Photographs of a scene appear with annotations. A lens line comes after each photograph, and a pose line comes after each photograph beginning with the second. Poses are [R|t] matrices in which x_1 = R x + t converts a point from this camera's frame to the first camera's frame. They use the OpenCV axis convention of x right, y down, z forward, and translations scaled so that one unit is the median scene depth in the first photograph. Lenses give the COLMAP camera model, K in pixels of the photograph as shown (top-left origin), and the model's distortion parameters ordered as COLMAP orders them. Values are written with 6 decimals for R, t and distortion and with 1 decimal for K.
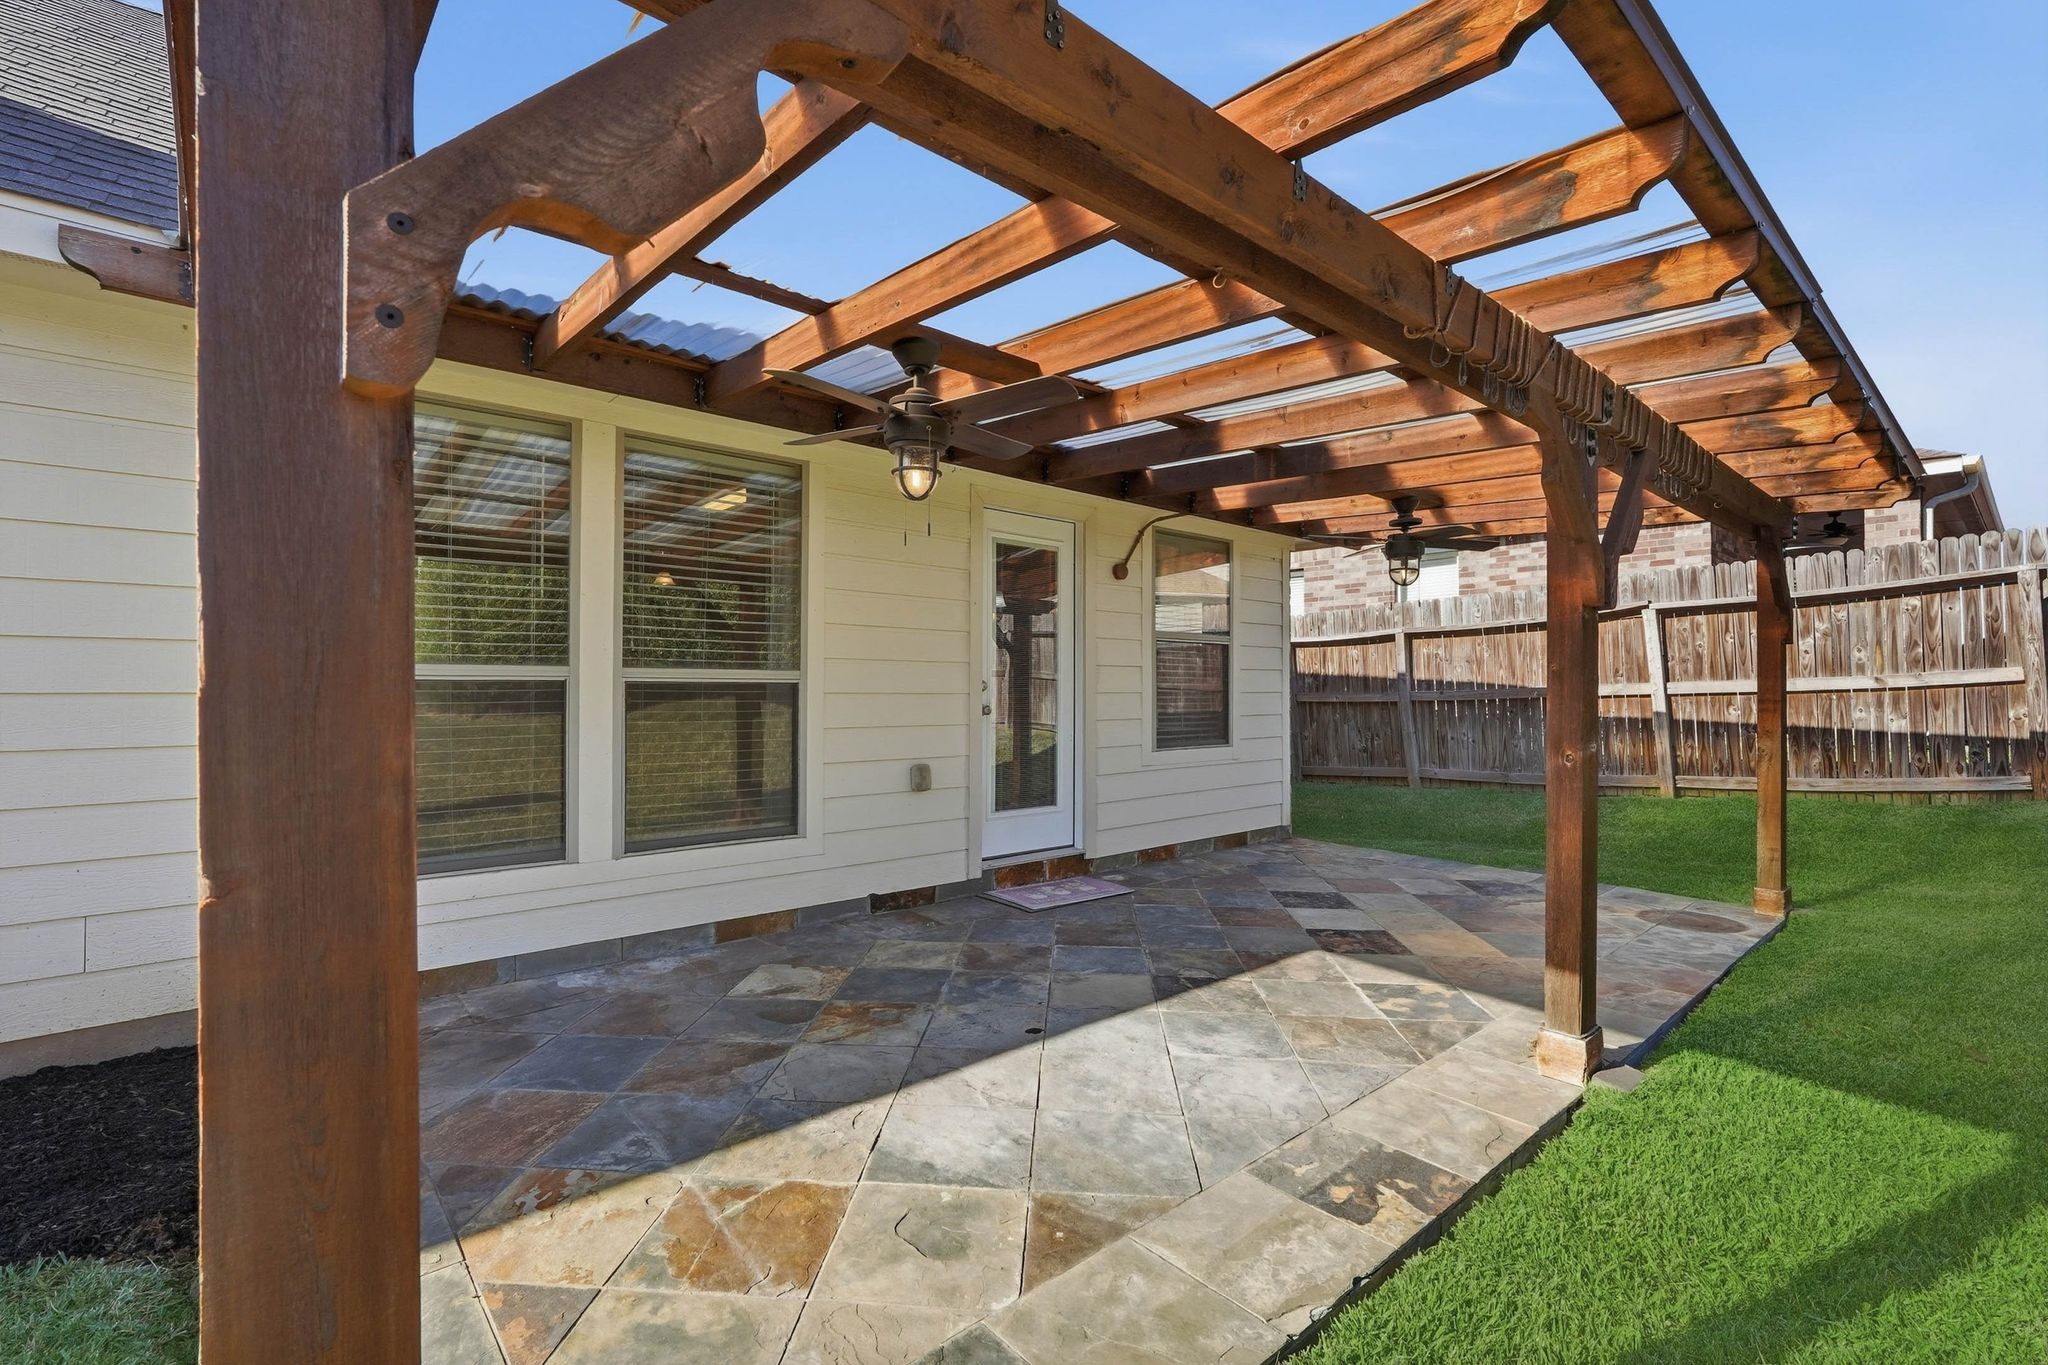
lens RADIAL K [[938.7, 0, 1026.2], [0, 938.7, 691.8], [0, 0, 1]] dist [-0.003053, 0.000420]
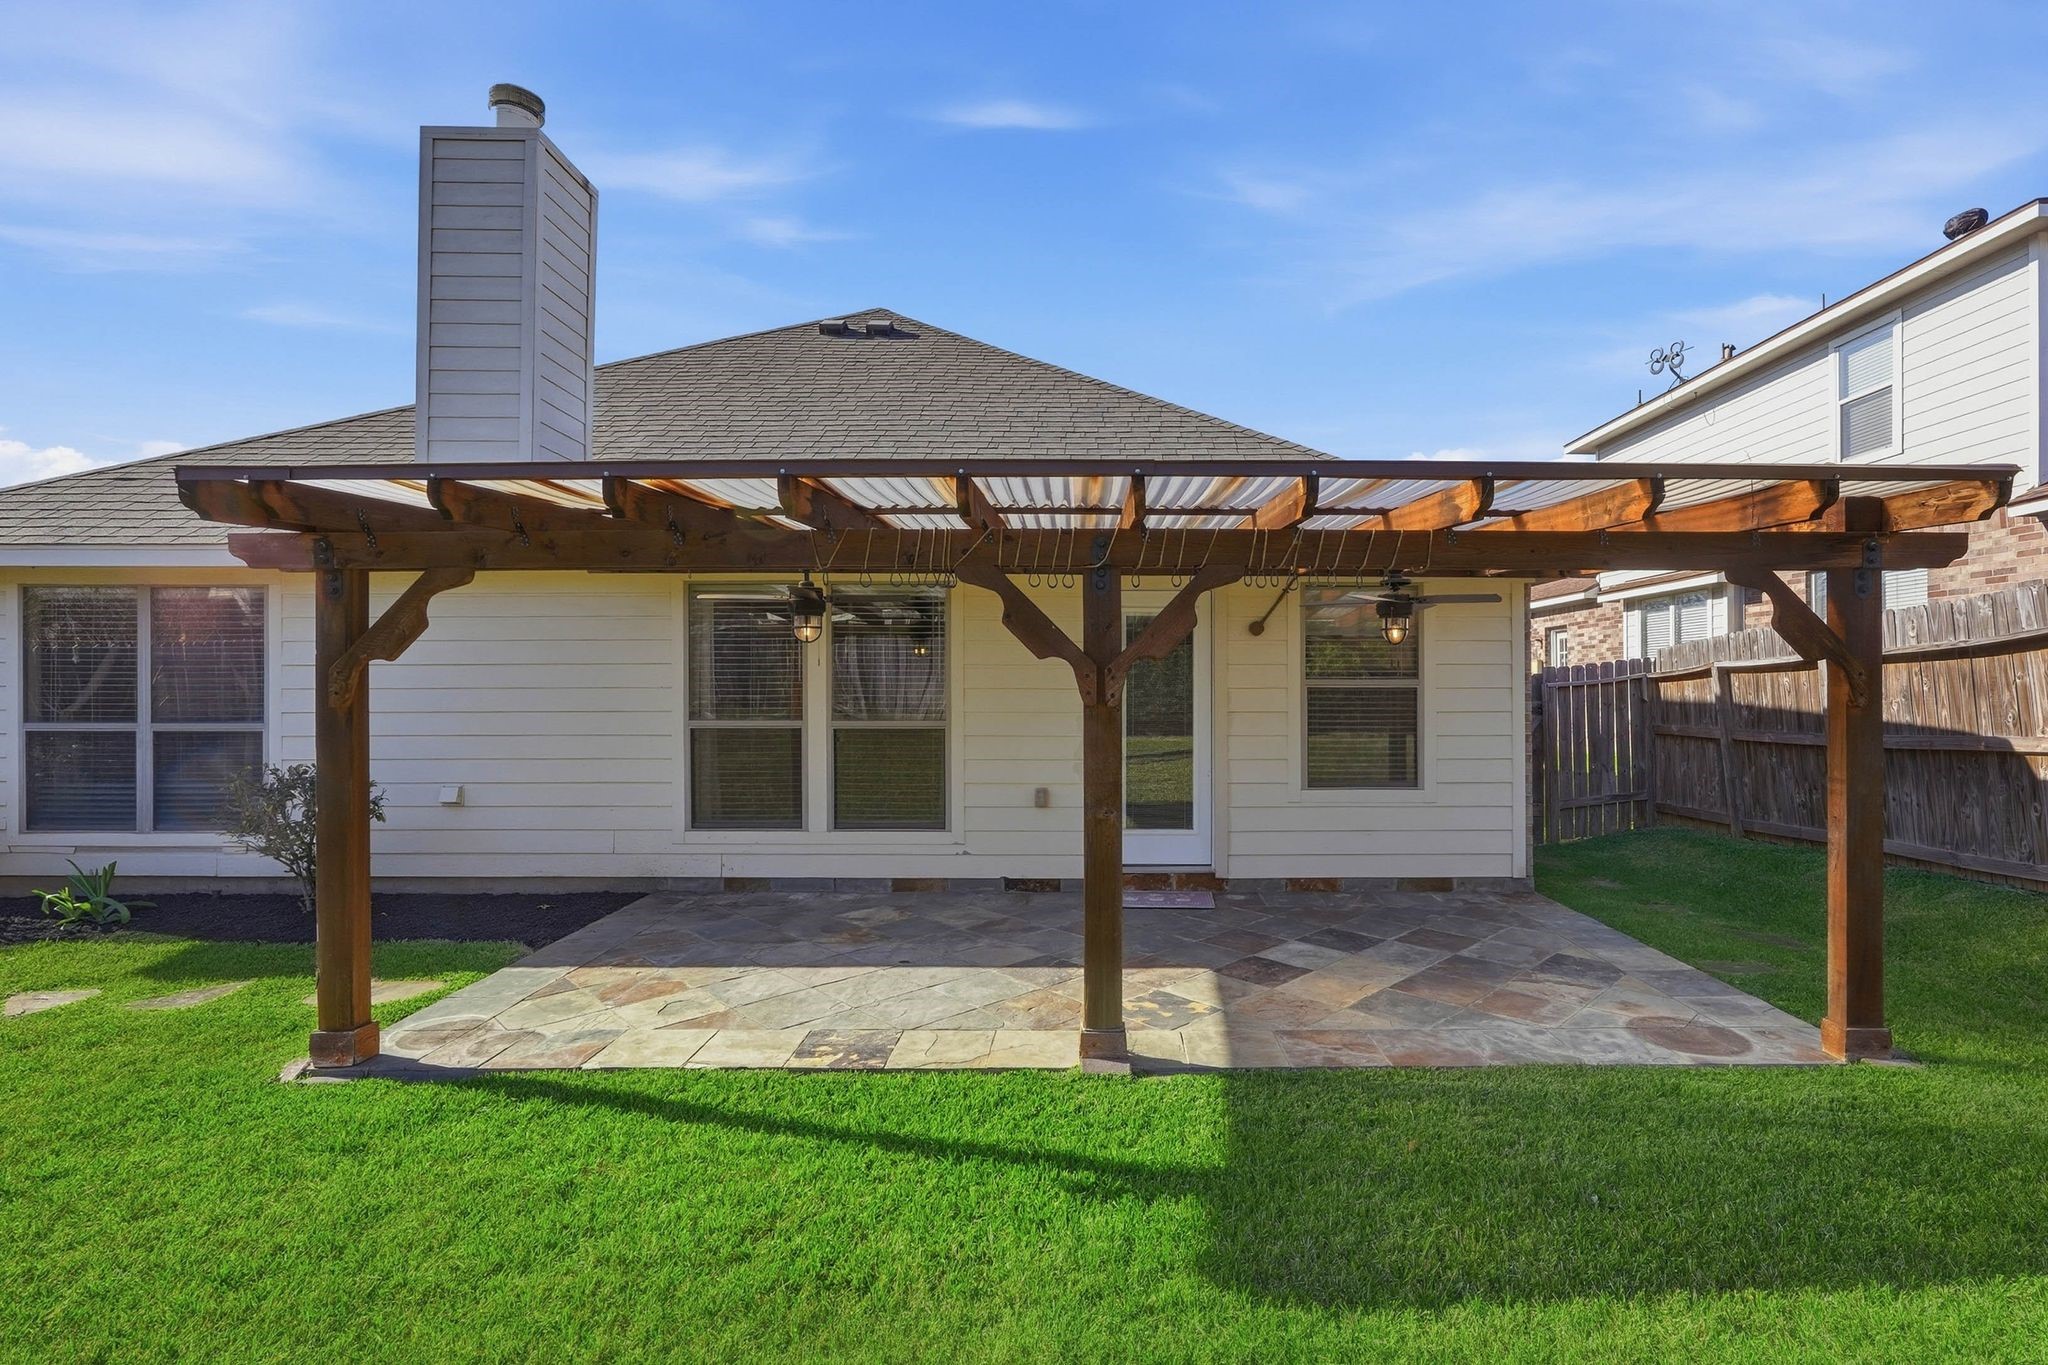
lens RADIAL K [[938.7, 0, 1031.7], [0, 938.7, 681.4], [0, 0, 1]] dist [-0.003053, 0.000420]
pose [[0.741662, -0.008306, -0.670722, 0.814127], [-0.000284, 0.999919, -0.012697, -0.061798], [0.670774, 0.009608, 0.741600, -0.026165]]
